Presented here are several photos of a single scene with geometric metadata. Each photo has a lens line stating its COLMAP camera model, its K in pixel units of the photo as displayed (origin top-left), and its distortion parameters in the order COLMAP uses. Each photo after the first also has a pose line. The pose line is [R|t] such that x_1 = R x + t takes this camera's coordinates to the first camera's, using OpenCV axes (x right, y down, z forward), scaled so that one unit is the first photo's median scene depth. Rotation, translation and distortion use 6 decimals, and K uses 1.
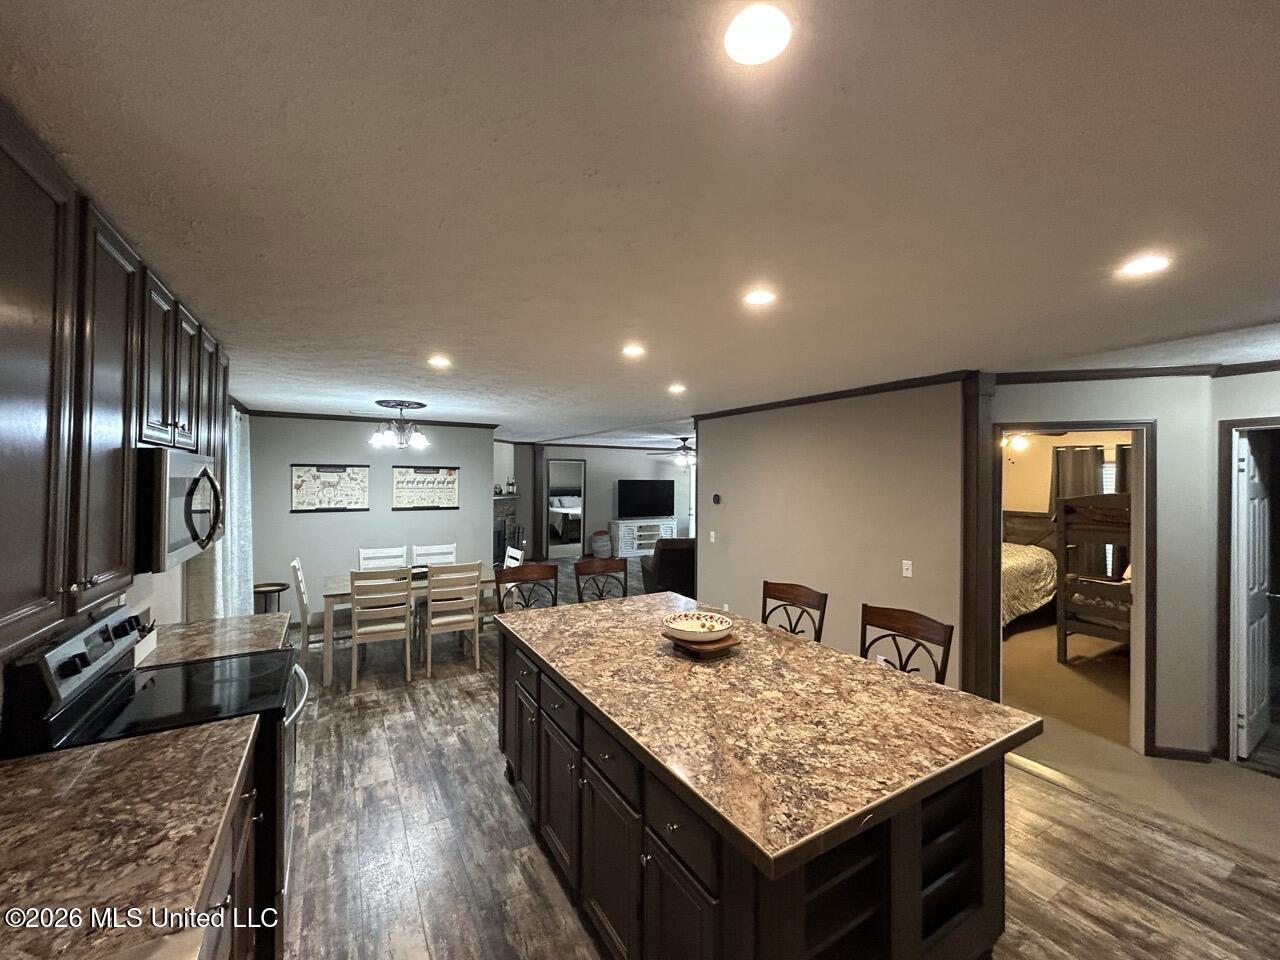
lens RADIAL K [[512.6, 0, 640.0], [0, 512.6, 480.0], [0, 0, 1]] dist [0.001956, 0.000305]
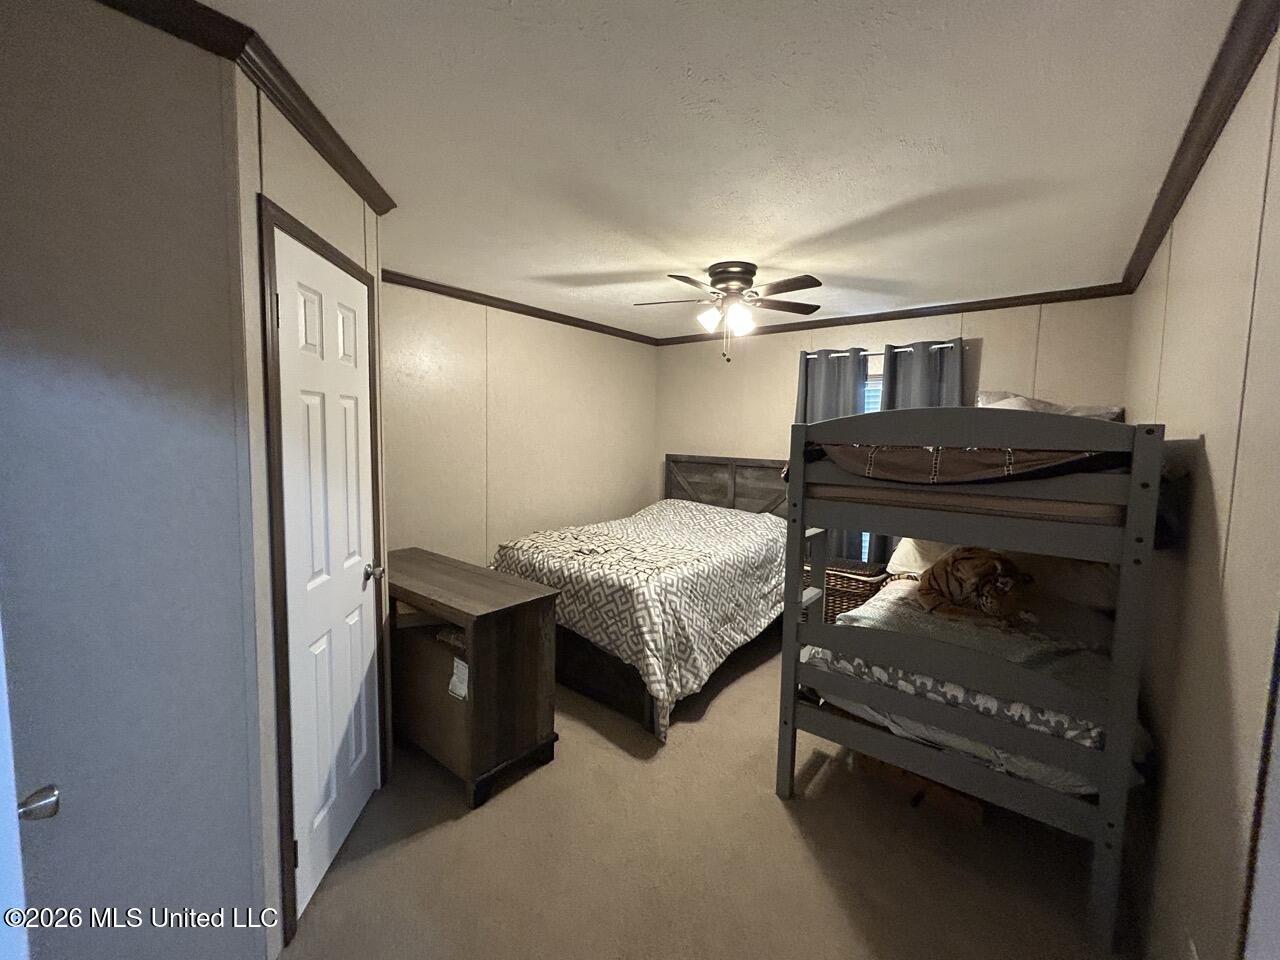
lens RADIAL K [[512.6, 0, 640.0], [0, 512.6, 480.0], [0, 0, 1]] dist [0.001956, 0.000305]
pose [[0.938093, -0.020647, 0.345768, 0.442991], [-0.011884, 0.995716, 0.091699, 0.035017], [-0.346180, -0.090132, 0.933829, 0.520257]]
